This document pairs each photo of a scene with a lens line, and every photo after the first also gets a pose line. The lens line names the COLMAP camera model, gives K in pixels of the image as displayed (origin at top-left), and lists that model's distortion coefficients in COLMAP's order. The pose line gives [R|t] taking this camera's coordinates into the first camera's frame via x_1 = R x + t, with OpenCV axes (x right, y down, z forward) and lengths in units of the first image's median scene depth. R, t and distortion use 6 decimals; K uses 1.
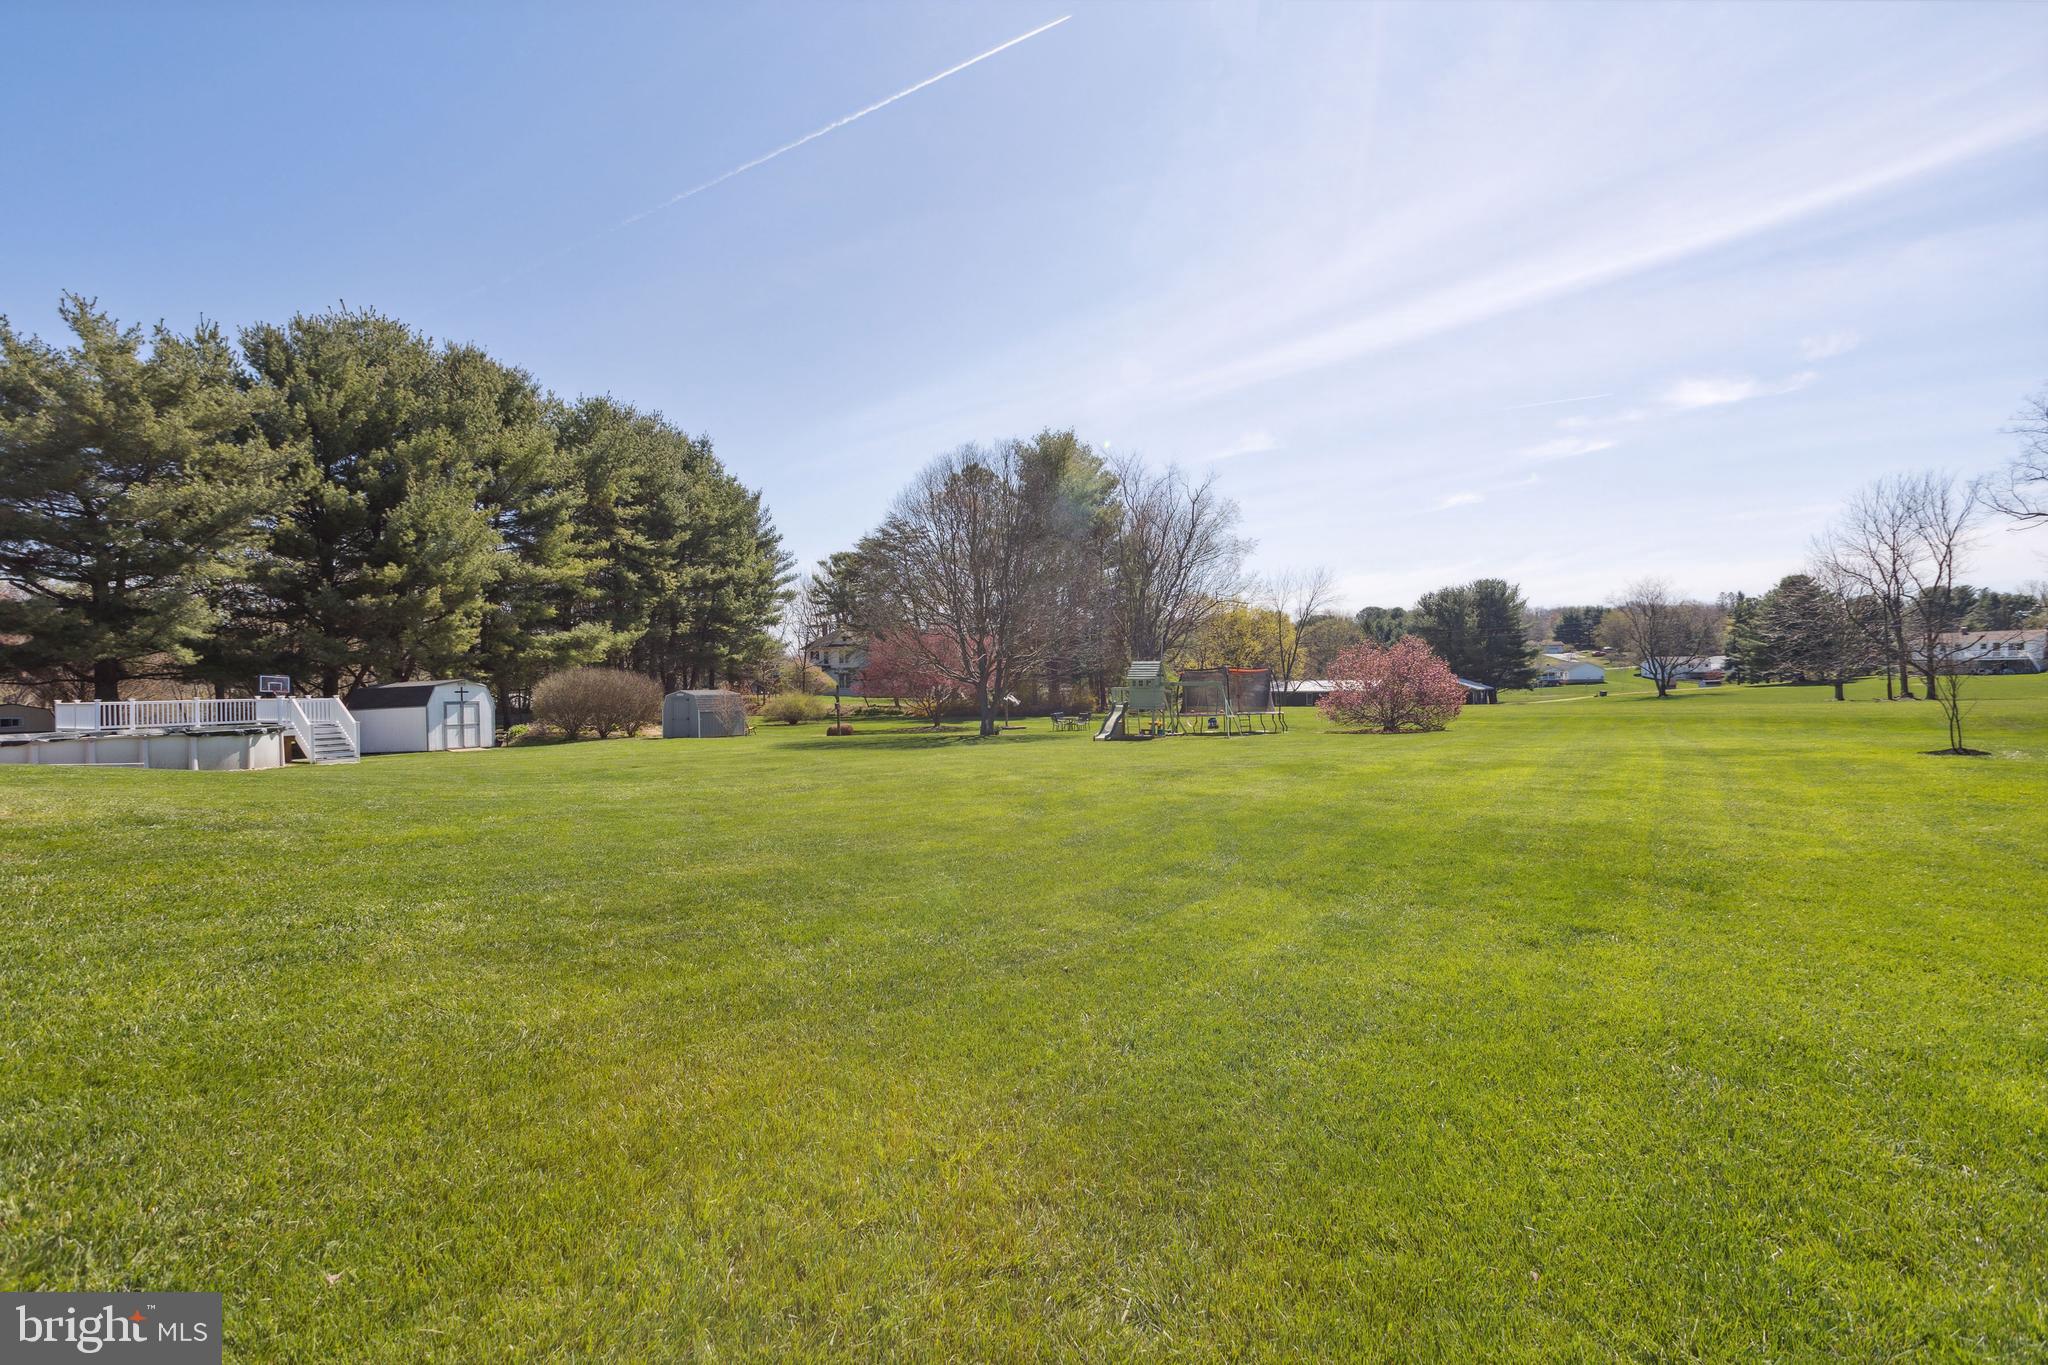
lens RADIAL K [[917.4, 0, 1015.5], [0, 917.4, 682.5], [0, 0, 1]] dist [0.000825, -0.000839]
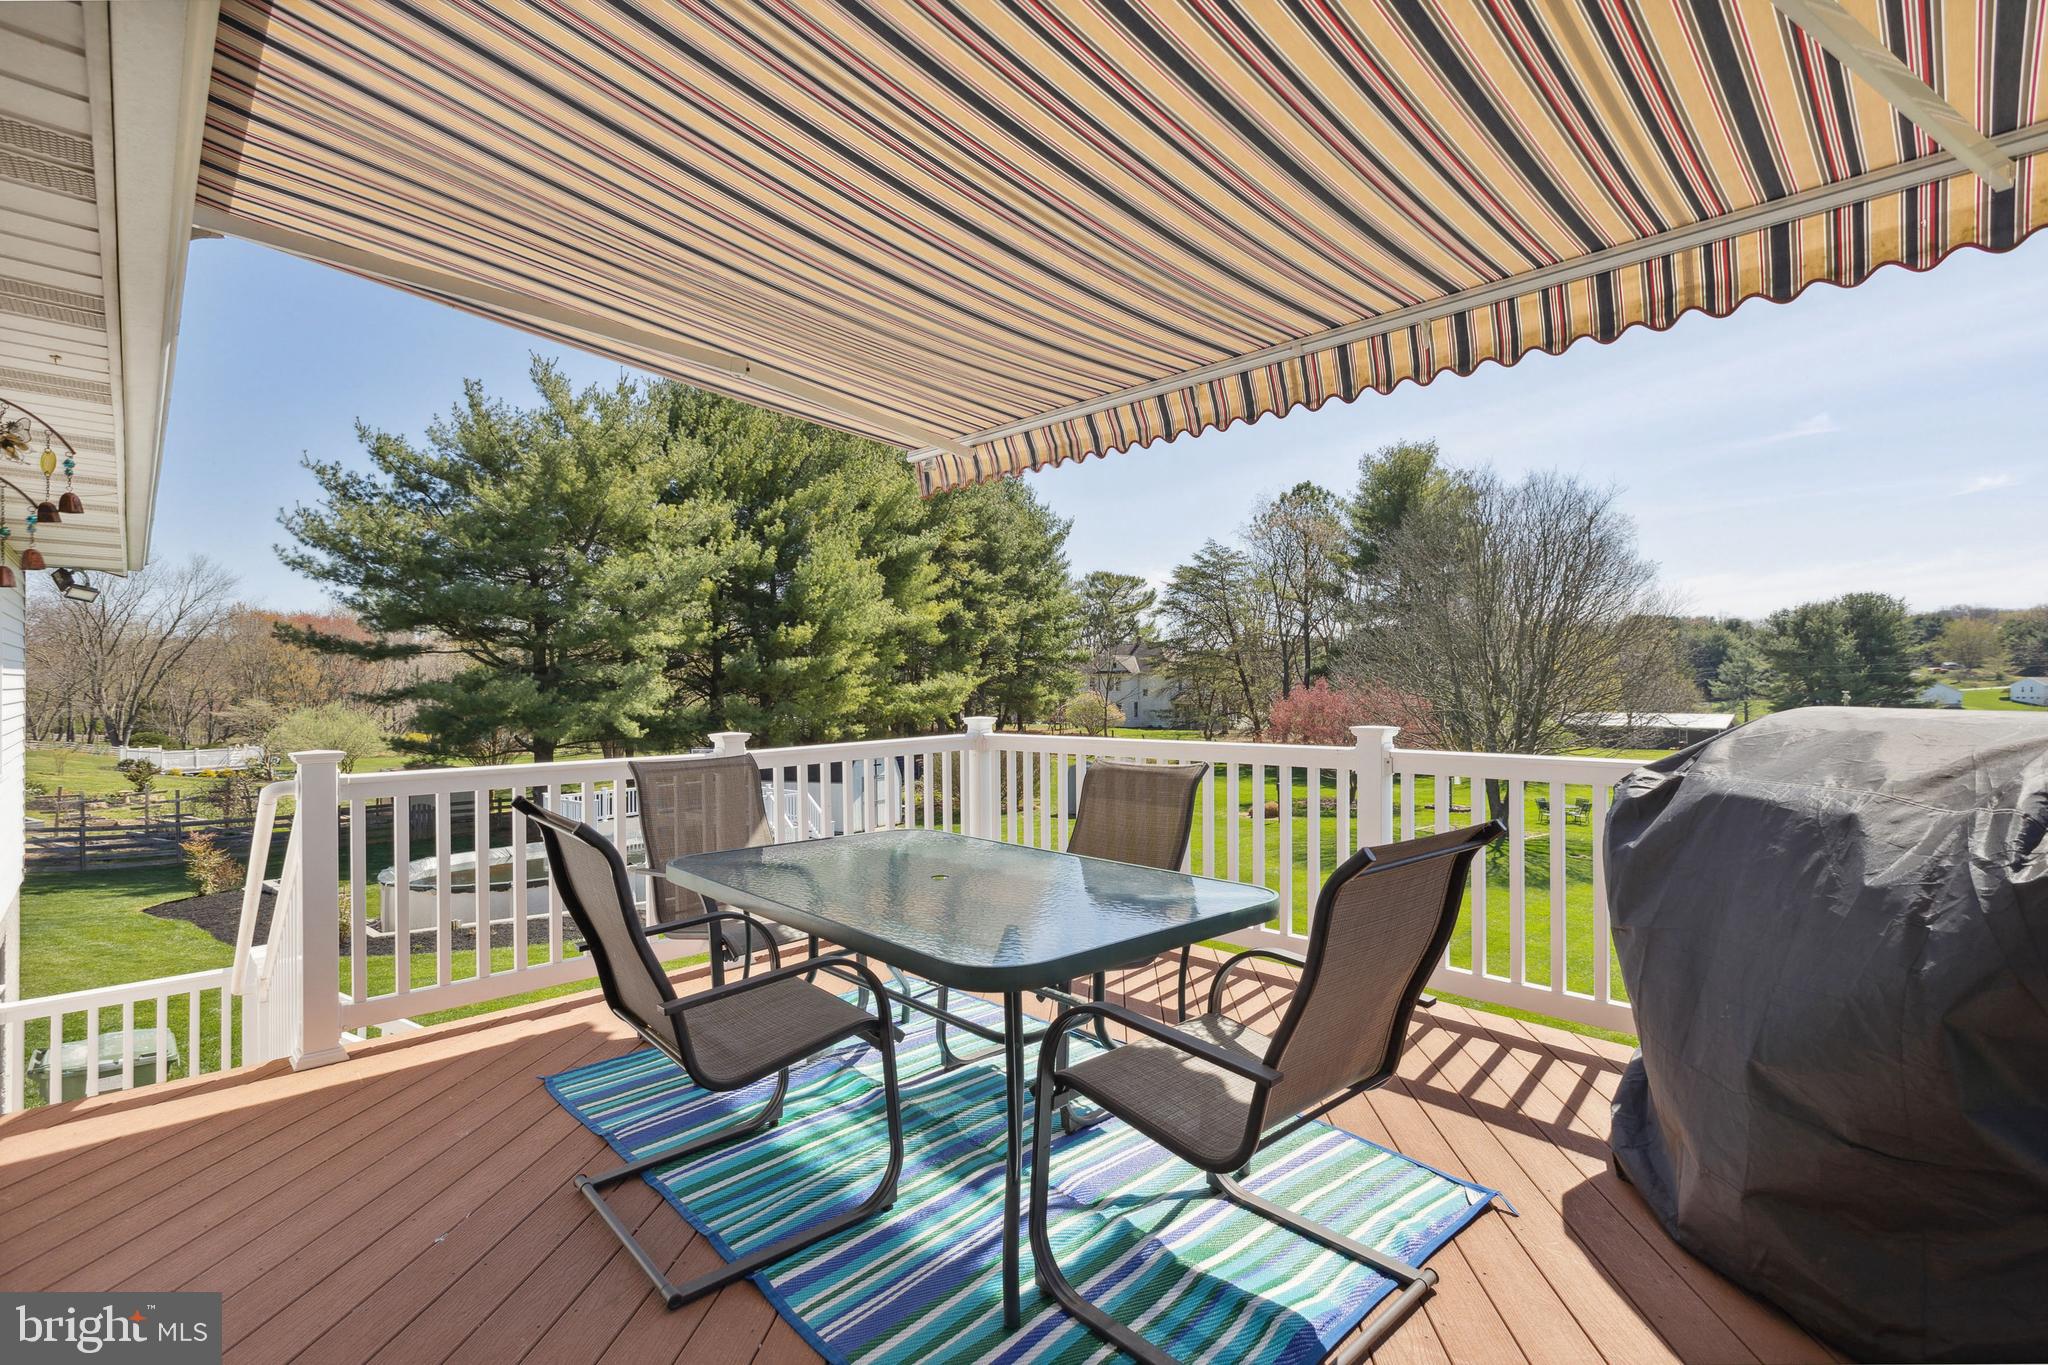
lens RADIAL K [[917.4, 0, 1017.9], [0, 917.4, 682.4], [0, 0, 1]] dist [0.000825, -0.000839]
pose [[0.983198, 0.008635, -0.182338, -0.267197], [-0.009391, 0.999951, -0.003280, -0.062269], [0.182301, 0.004937, 0.983230, 0.113763]]
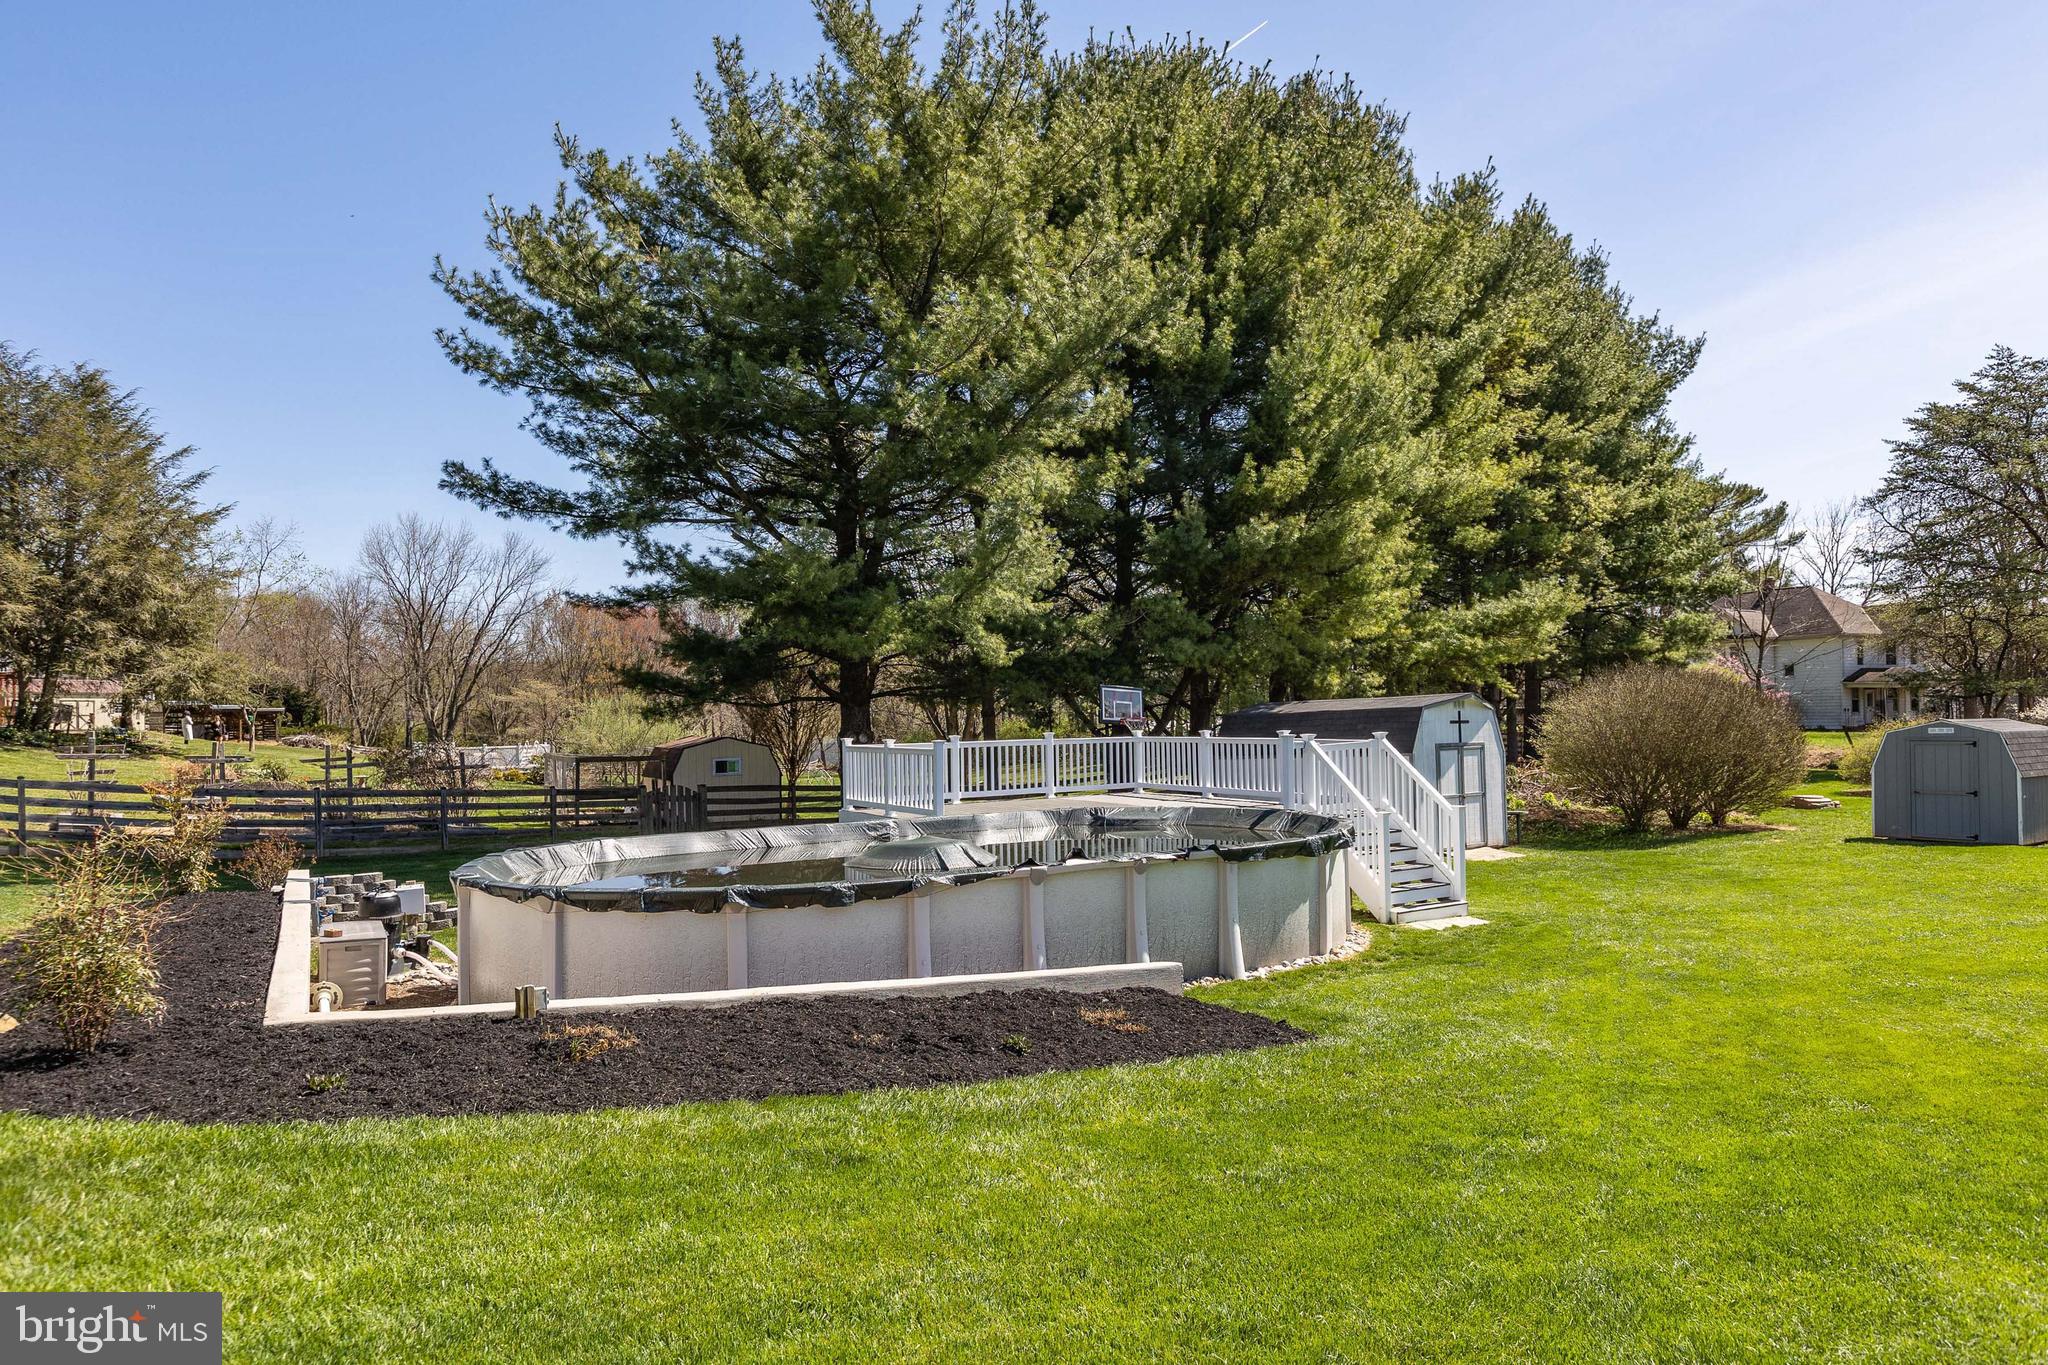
lens RADIAL K [[1179.3, 0, 1000.6], [0, 1179.3, 717.4], [0, 0, 1]] dist [-0.003664, -0.002417]
pose [[0.848493, -0.001139, -0.529206, -0.435376], [0.004992, 0.999970, 0.005851, 0.003763], [0.529184, -0.007606, 0.848473, 0.353106]]
